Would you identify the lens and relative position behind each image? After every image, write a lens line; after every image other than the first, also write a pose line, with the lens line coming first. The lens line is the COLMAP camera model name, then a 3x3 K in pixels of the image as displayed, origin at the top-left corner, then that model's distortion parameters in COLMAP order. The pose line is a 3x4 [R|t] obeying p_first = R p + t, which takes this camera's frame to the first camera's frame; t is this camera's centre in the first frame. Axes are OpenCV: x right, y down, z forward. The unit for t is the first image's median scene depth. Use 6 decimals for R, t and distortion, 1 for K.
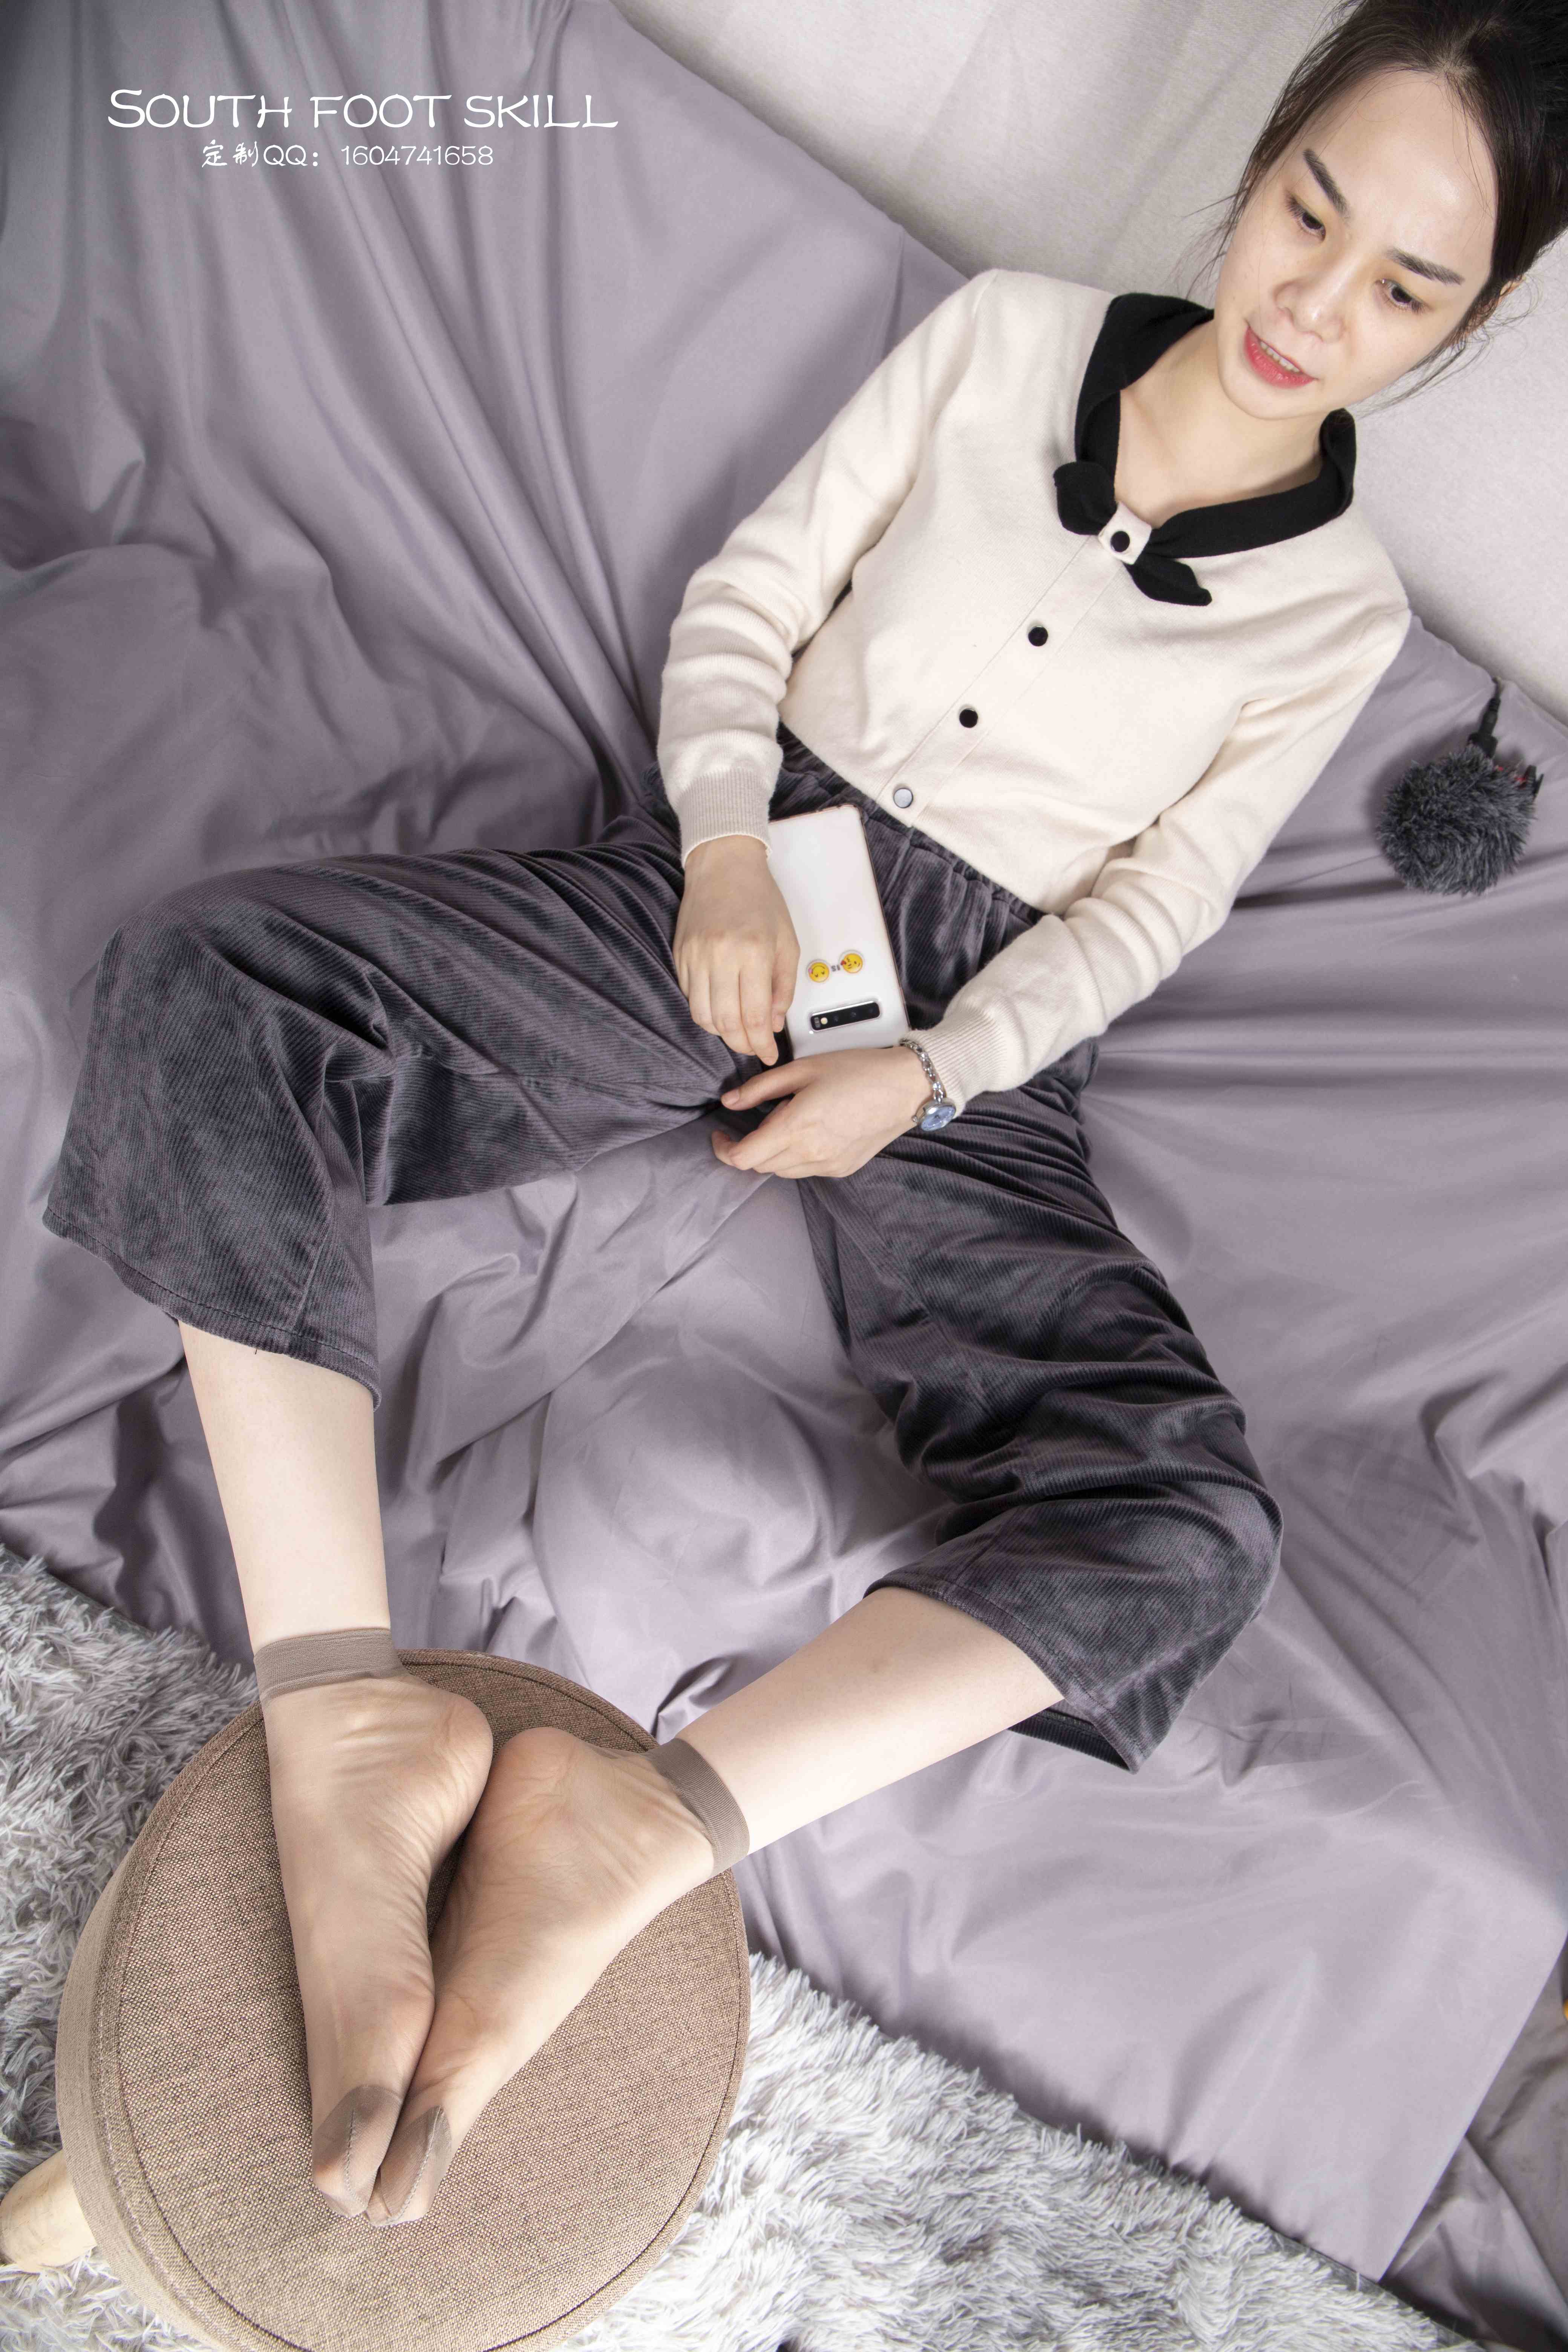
lens RADIAL K [[1598.4, 0, 784.0], [0, 1598.4, 1176.0], [0, 0, 1]] dist [-0.042419, -0.000911]
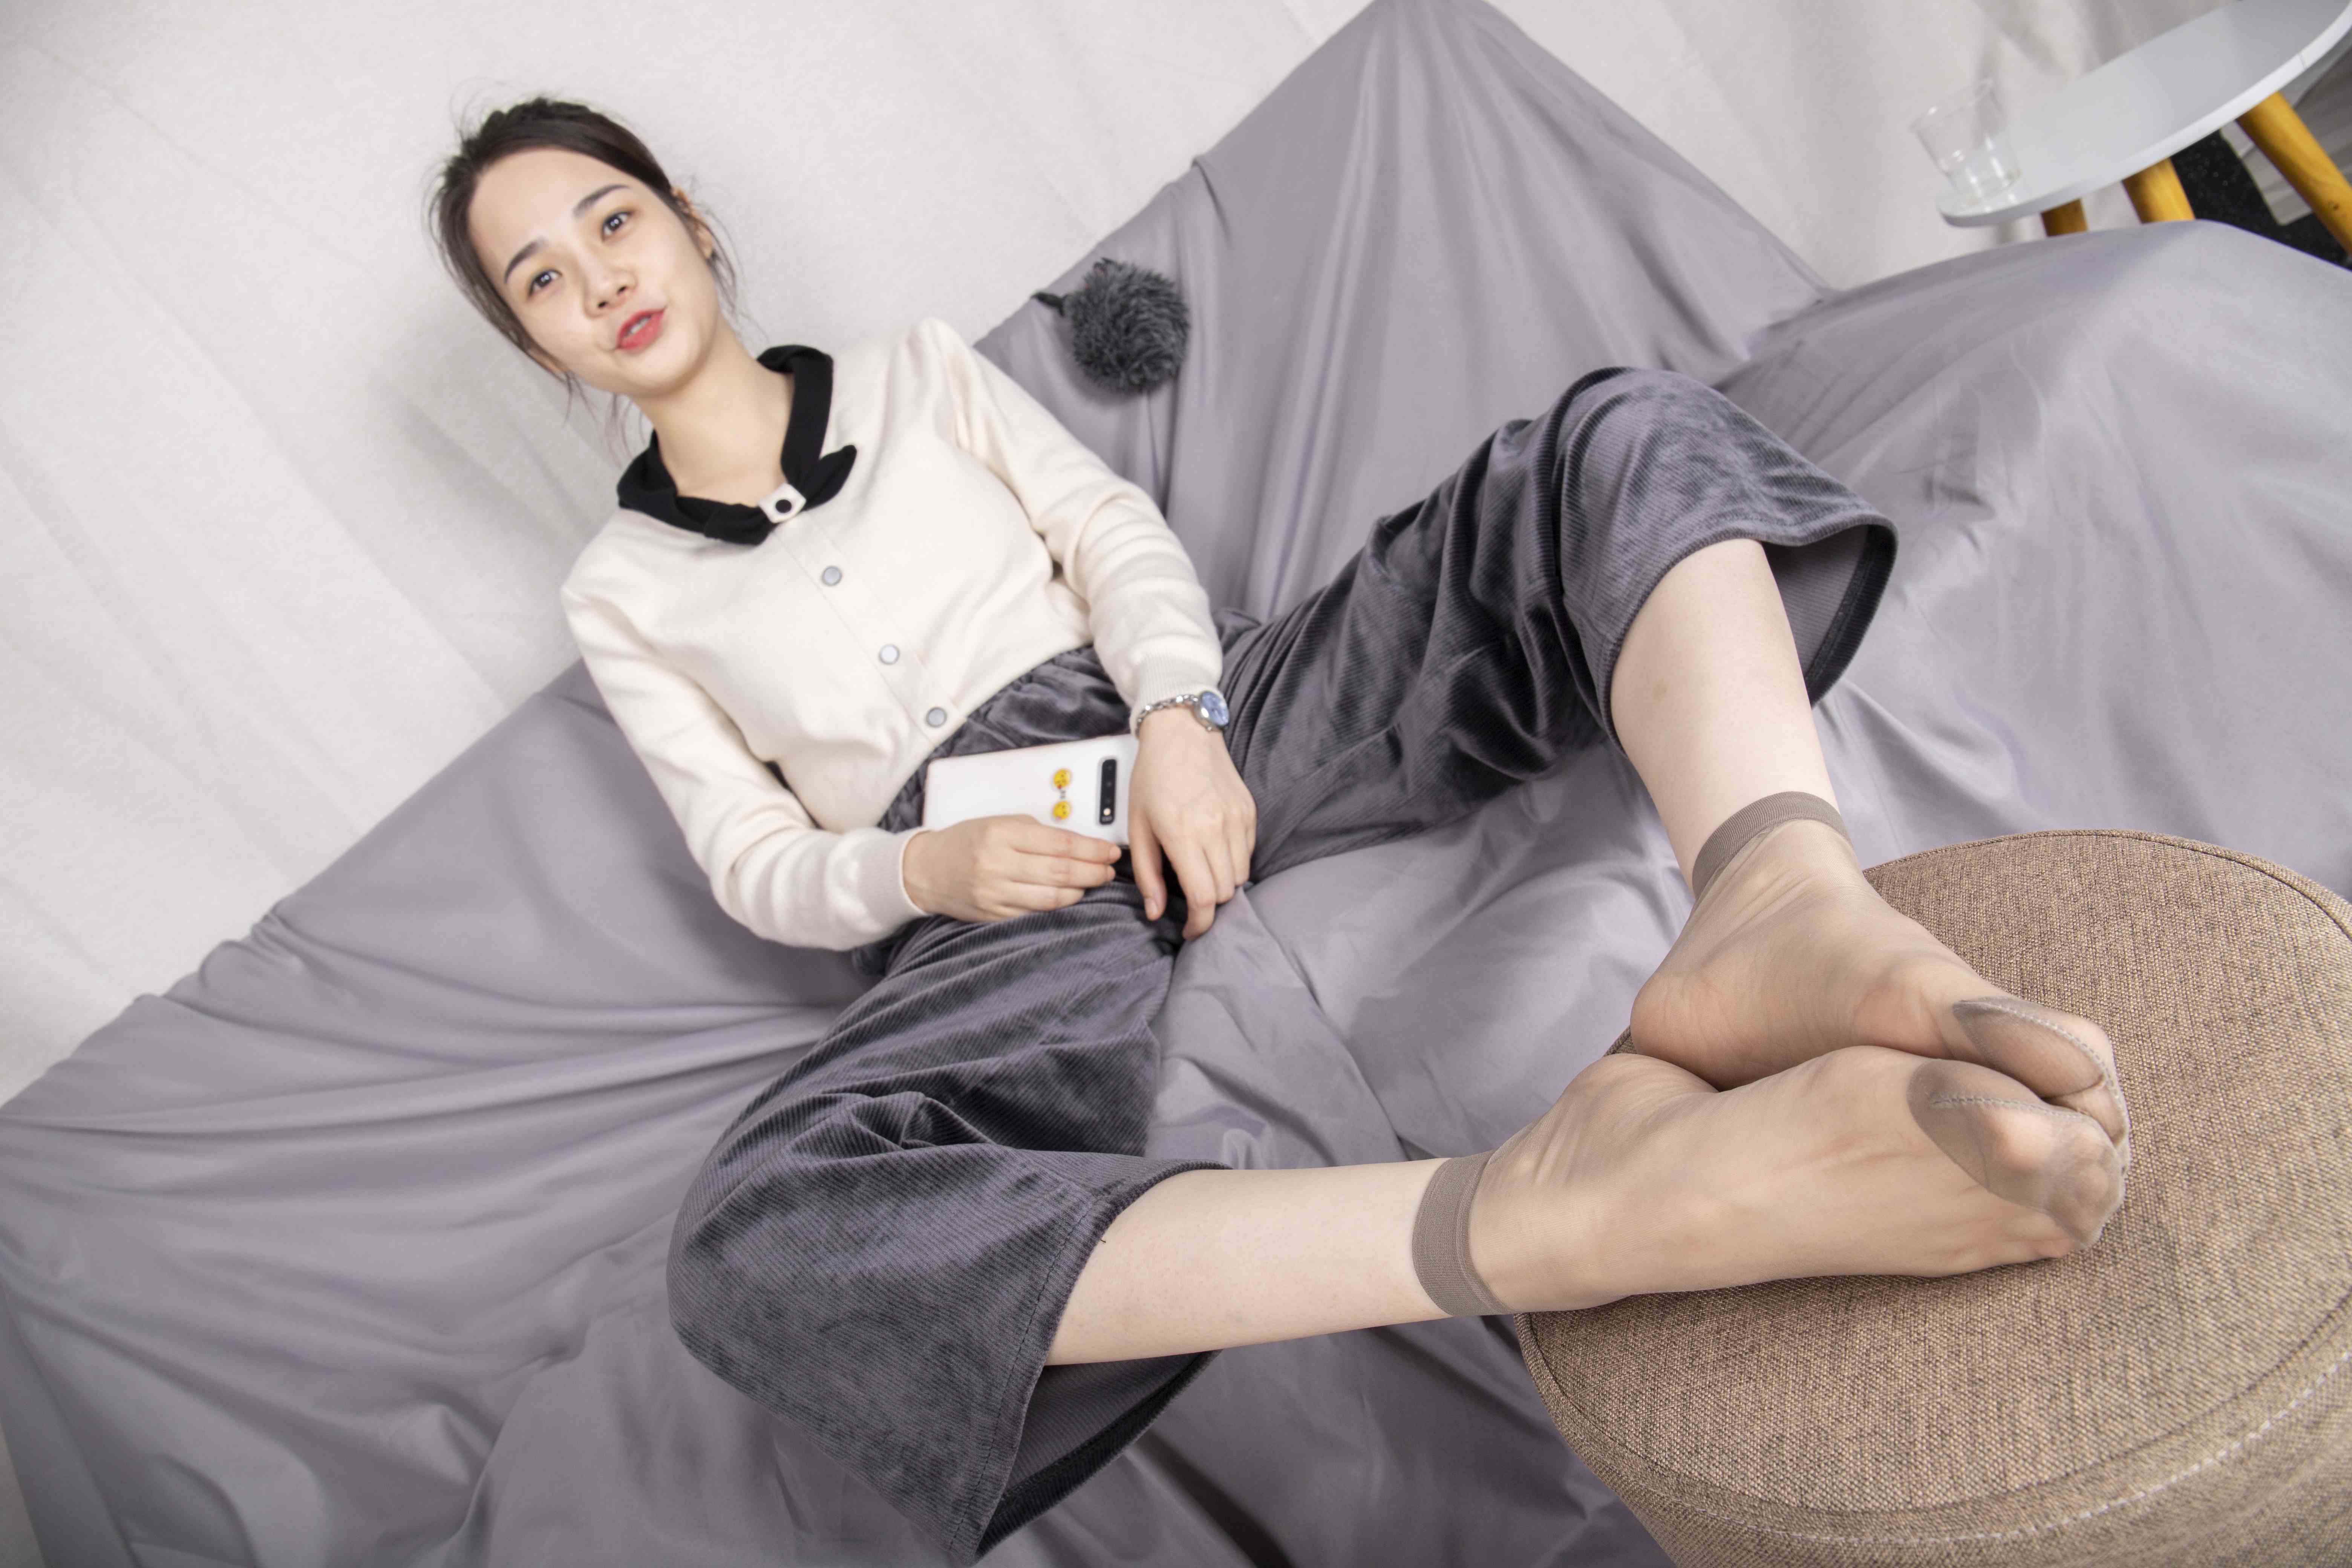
lens RADIAL K [[1598.4, 0, 1176.0], [0, 1598.4, 784.0], [0, 0, 1]] dist [-0.042419, -0.000911]
pose [[0.240849, -0.922256, 0.302382, -0.250776], [0.927404, 0.126812, -0.351910, 0.292845], [0.286205, 0.365187, 0.885847, 0.121494]]
